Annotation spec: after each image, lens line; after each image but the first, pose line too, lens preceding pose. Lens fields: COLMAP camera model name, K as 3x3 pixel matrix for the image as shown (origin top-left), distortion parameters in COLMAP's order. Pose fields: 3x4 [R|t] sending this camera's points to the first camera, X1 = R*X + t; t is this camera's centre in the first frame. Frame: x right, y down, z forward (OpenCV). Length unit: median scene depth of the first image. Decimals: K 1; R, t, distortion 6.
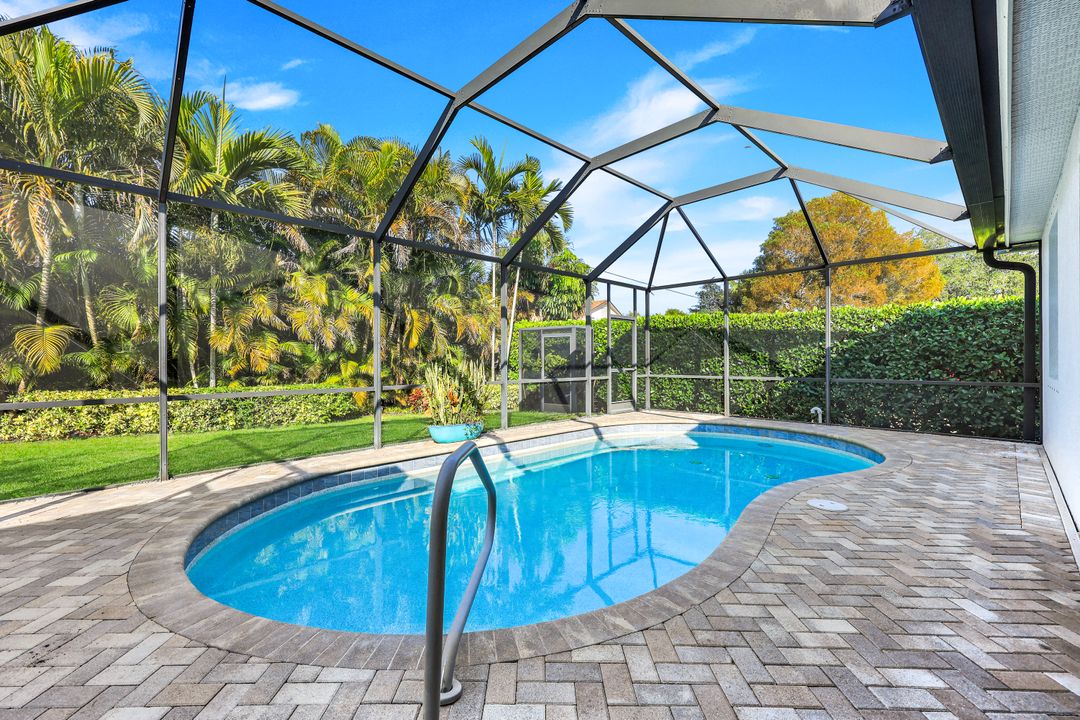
lens RADIAL K [[455.3, 0, 539.5], [0, 455.3, 362.8], [0, 0, 1]] dist [0.005728, -0.000117]
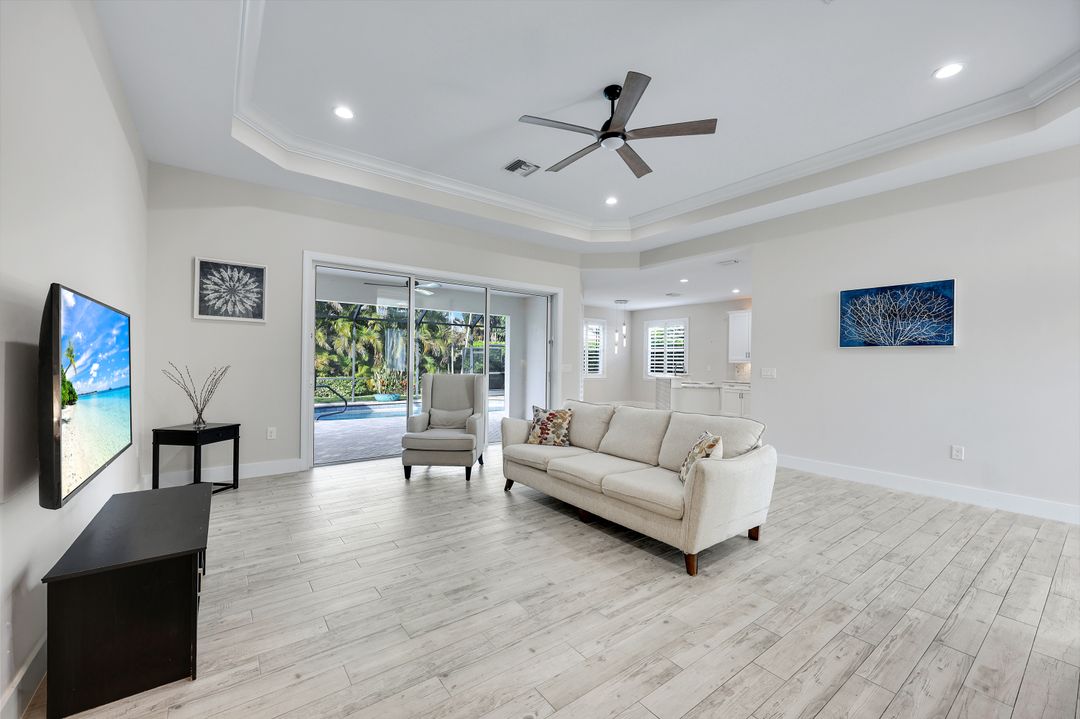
lens RADIAL K [[434.0, 0, 538.8], [0, 434.0, 353.1], [0, 0, 1]] dist [0.000735, -0.000271]
pose [[0.991989, 0.013932, -0.125557, 0.611598], [-0.016948, 0.999592, -0.022984, -0.028842], [0.125185, 0.024928, 0.991820, -0.809995]]
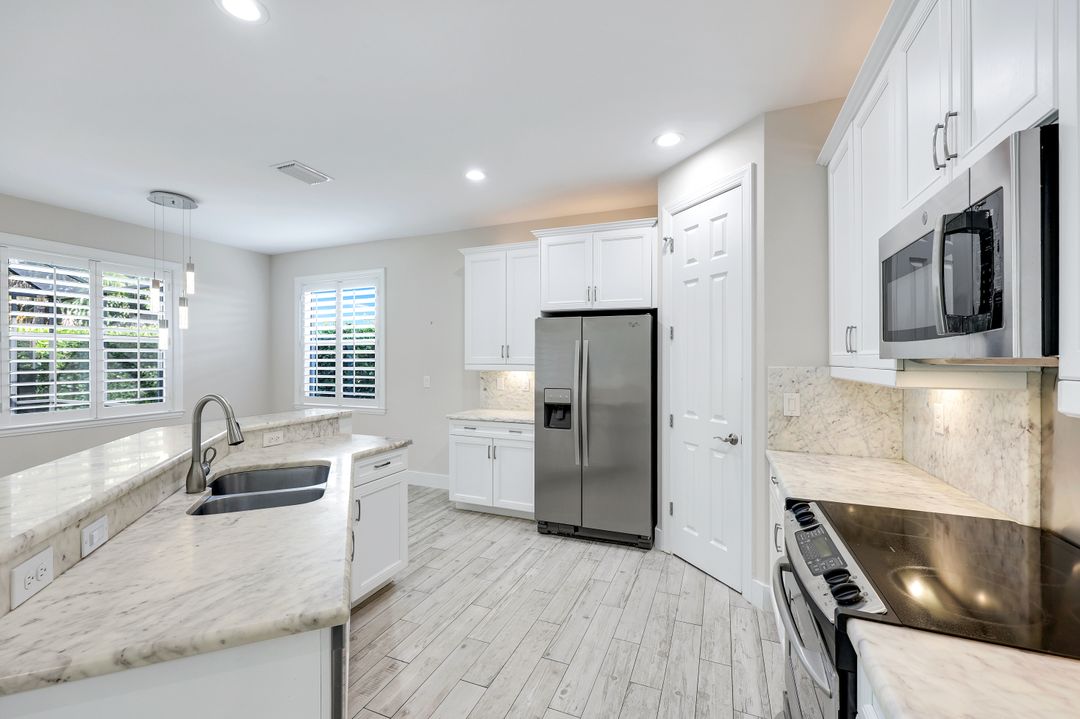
lens RADIAL K [[447.1, 0, 538.6], [0, 447.1, 359.1], [0, 0, 1]] dist [0.000342, 0.000089]
pose [[0.917470, 0.004761, 0.397776, 0.835077], [-0.002998, 0.999983, -0.005053, -0.048908], [-0.397793, 0.003444, 0.917469, -0.122693]]
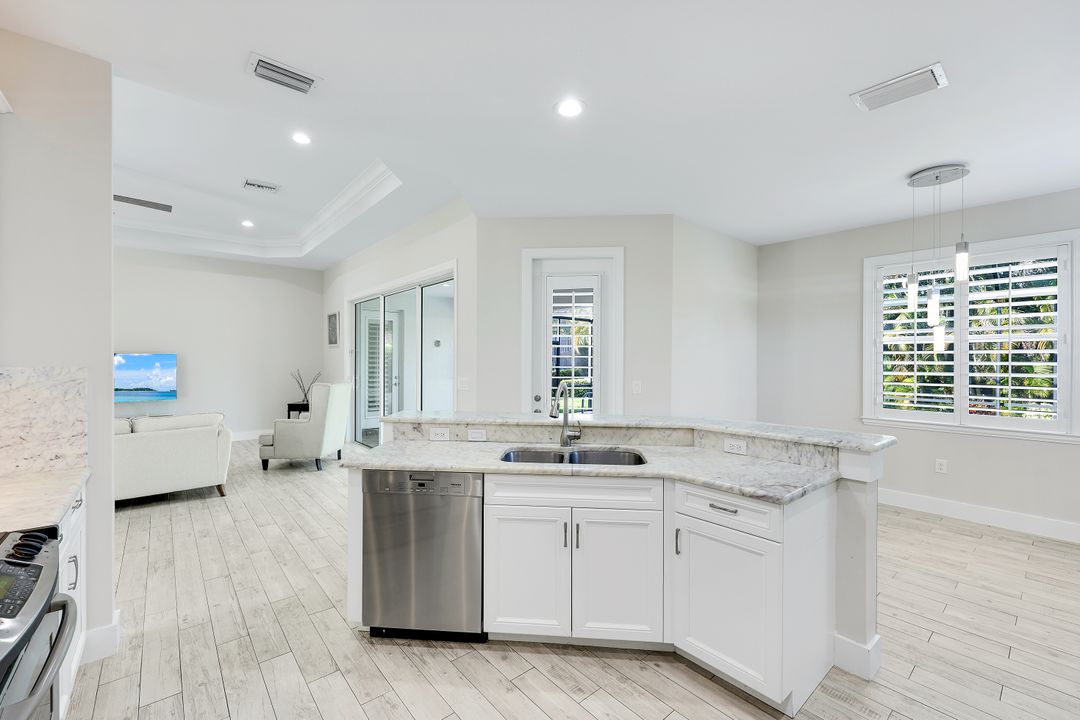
lens RADIAL K [[447.1, 0, 538.6], [0, 447.1, 359.6], [0, 0, 1]] dist [0.000342, 0.000089]
pose [[-0.069829, 0.005645, -0.997543, 1.070510], [-0.007708, 0.999951, 0.006198, -0.051559], [0.997529, 0.008121, -0.069783, 0.110500]]
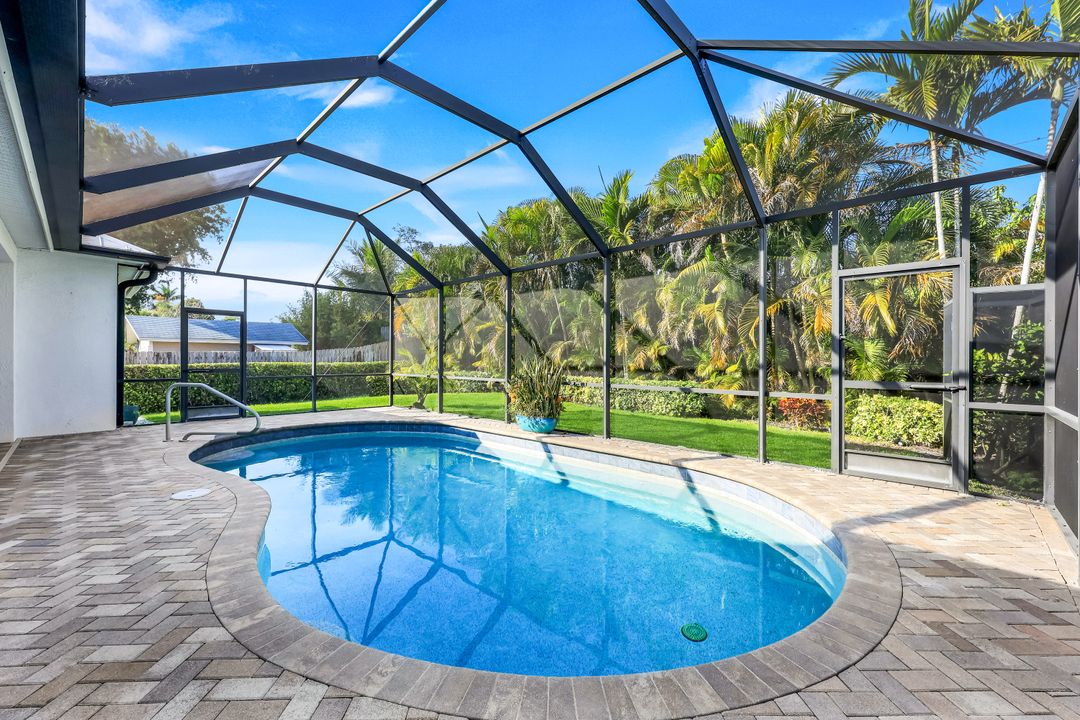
lens RADIAL K [[438.7, 0, 531.7], [0, 438.7, 359.2], [0, 0, 1]] dist [0.002312, 0.000094]
pose [[0.031650, 0.002331, -0.999496, 0.631144], [-0.009739, 0.999951, 0.002024, -0.007597], [0.999452, 0.009670, 0.031672, 0.660268]]
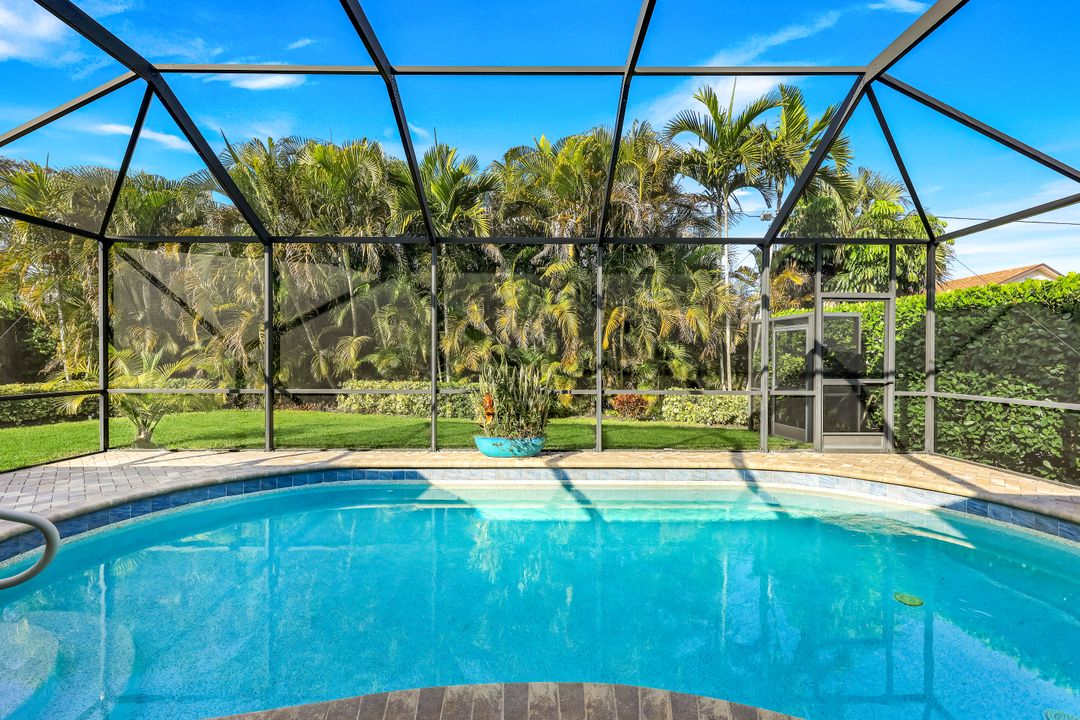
lens RADIAL K [[457.8, 0, 540.0], [0, 457.8, 360.0], [0, 0, 1]] dist [0.001422, 0.000013]
pose [[0.713150, 0.008113, -0.700964, 0.331551], [-0.009843, 0.999950, 0.001560, -0.010368], [0.700942, 0.005787, 0.713195, 0.288095]]
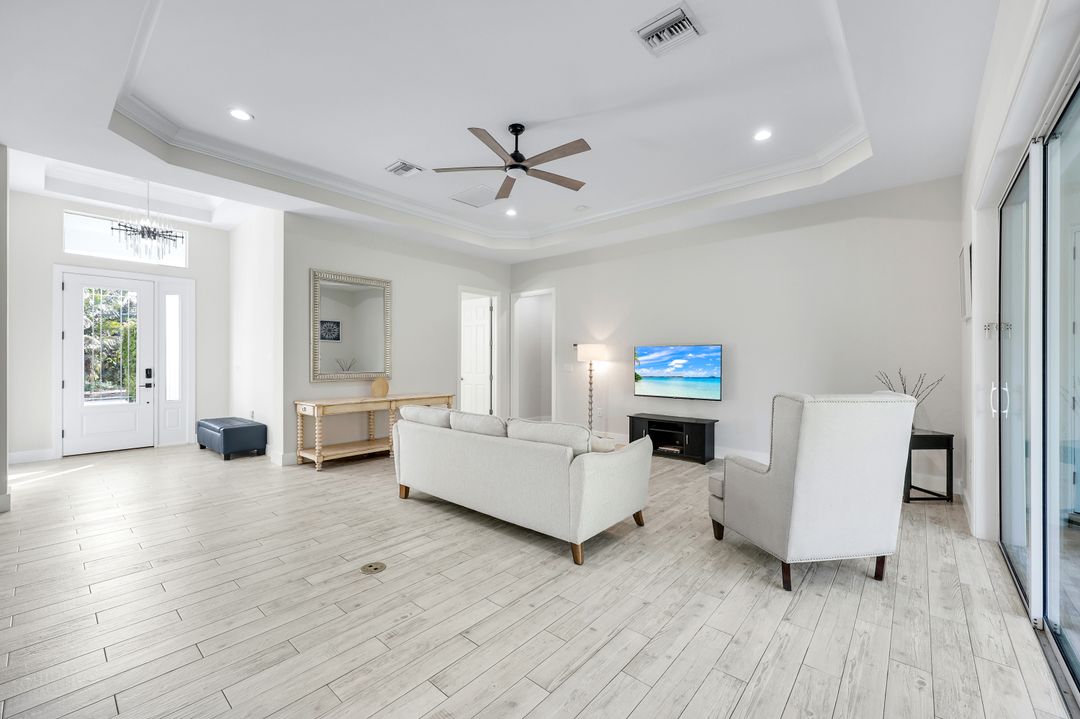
lens RADIAL K [[441.5, 0, 536.1], [0, 441.5, 360.8], [0, 0, 1]] dist [-0.002180, 0.000472]
pose [[-0.996867, 0.004433, -0.078975, 0.639656], [0.003971, 0.999974, 0.006014, -0.034123], [0.078999, 0.005681, -0.996858, 0.021636]]
